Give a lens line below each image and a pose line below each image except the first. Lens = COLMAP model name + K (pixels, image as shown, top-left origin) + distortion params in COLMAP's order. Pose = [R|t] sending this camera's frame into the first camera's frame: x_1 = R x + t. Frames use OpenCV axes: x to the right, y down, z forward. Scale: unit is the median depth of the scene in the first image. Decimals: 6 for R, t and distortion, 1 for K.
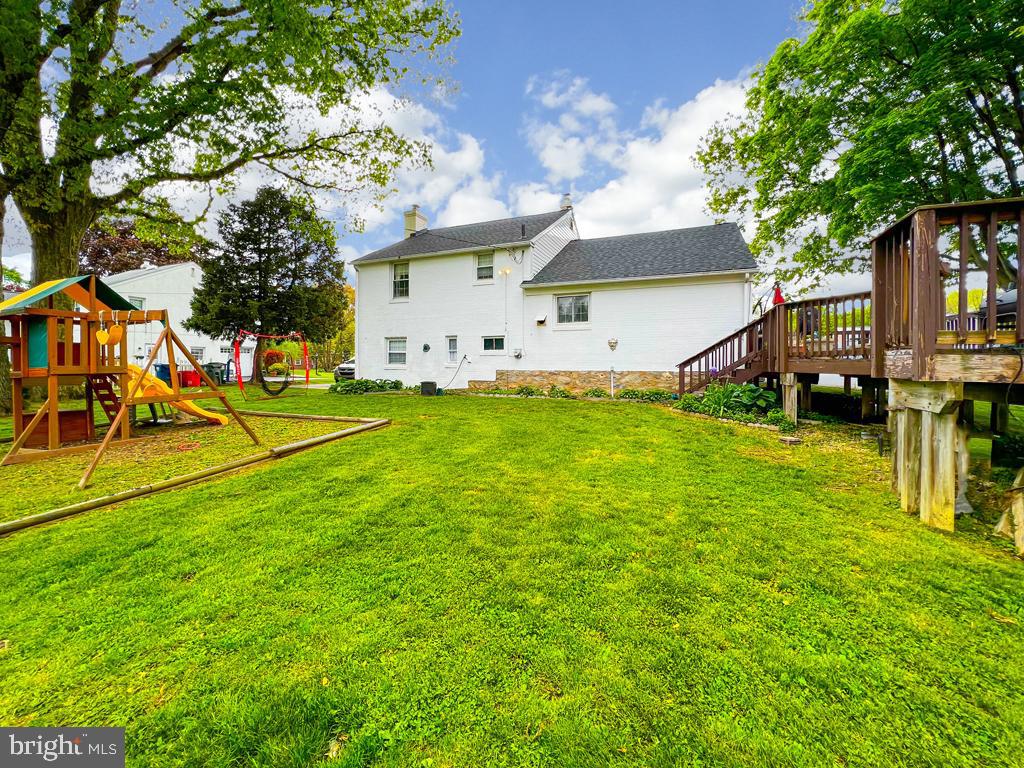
lens RADIAL K [[433.9, 0, 513.6], [0, 433.9, 363.5], [0, 0, 1]] dist [-0.000314, 0.000013]
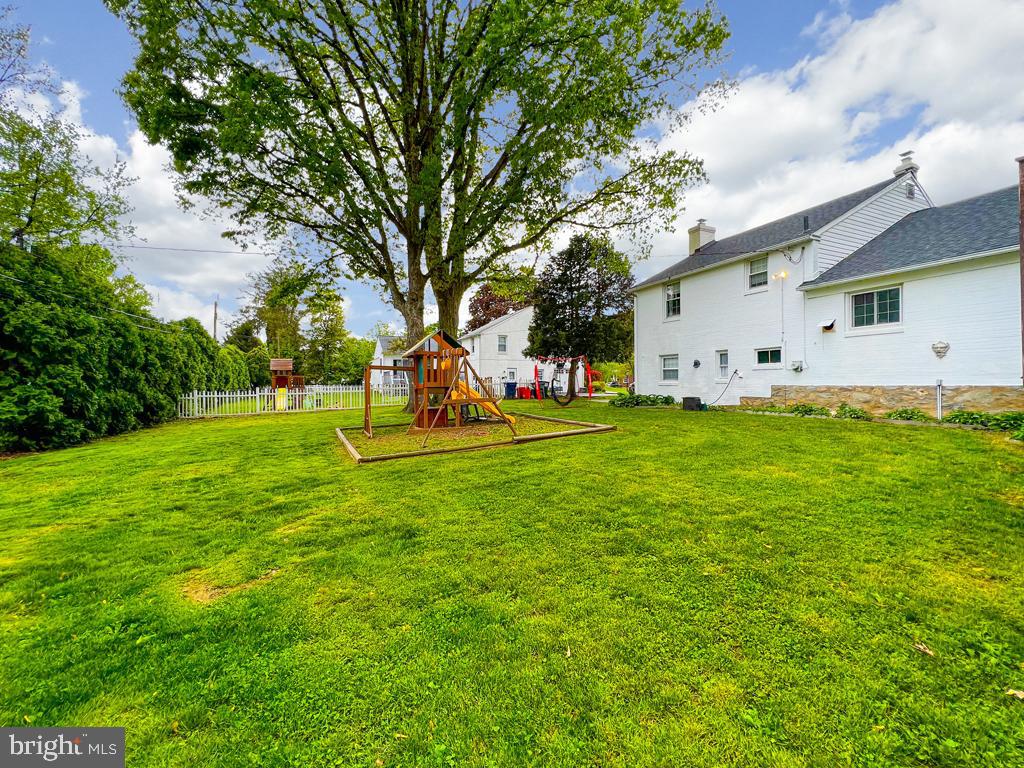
lens RADIAL K [[433.9, 0, 507.4], [0, 433.9, 384.0], [0, 0, 1]] dist [-0.000314, 0.000013]
pose [[0.732296, -0.005714, -0.680962, 0.168990], [0.009254, 0.999956, 0.001561, 0.005327], [0.680923, -0.007444, 0.732317, -0.035601]]
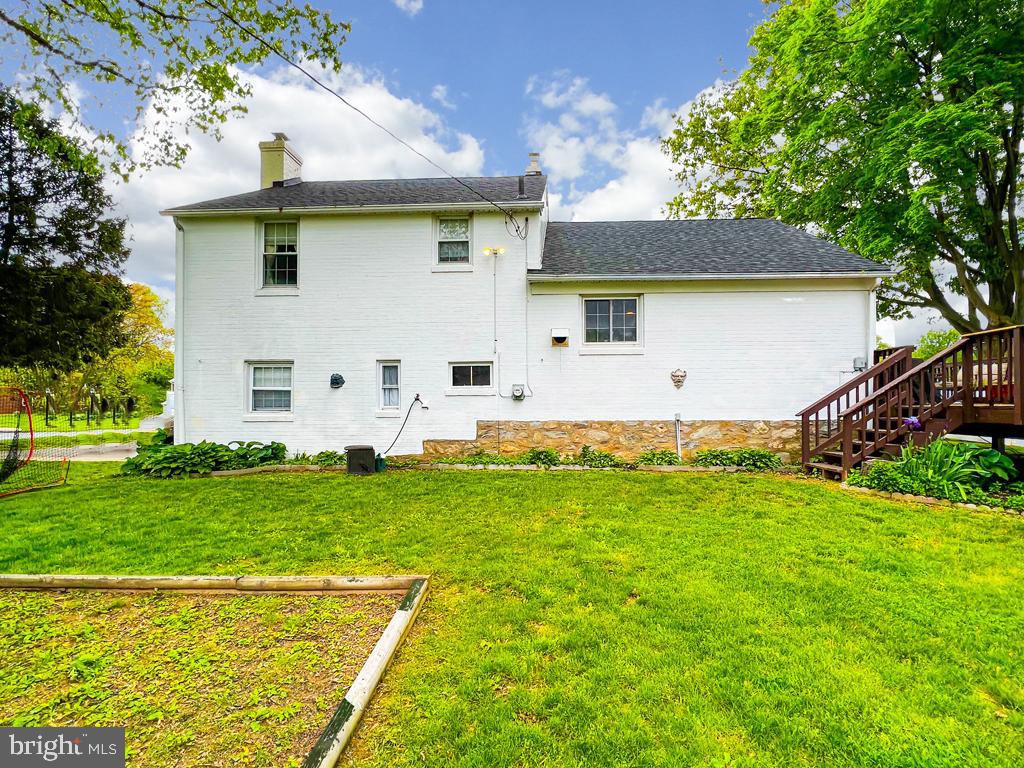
lens RADIAL K [[531.8, 0, 545.2], [0, 531.8, 395.5], [0, 0, 1]] dist [0.000385, -0.000848]
pose [[0.939056, -0.001469, 0.343760, -0.193341], [0.004681, 0.999953, -0.008513, -0.012077], [-0.343731, 0.009604, 0.939019, 0.299687]]
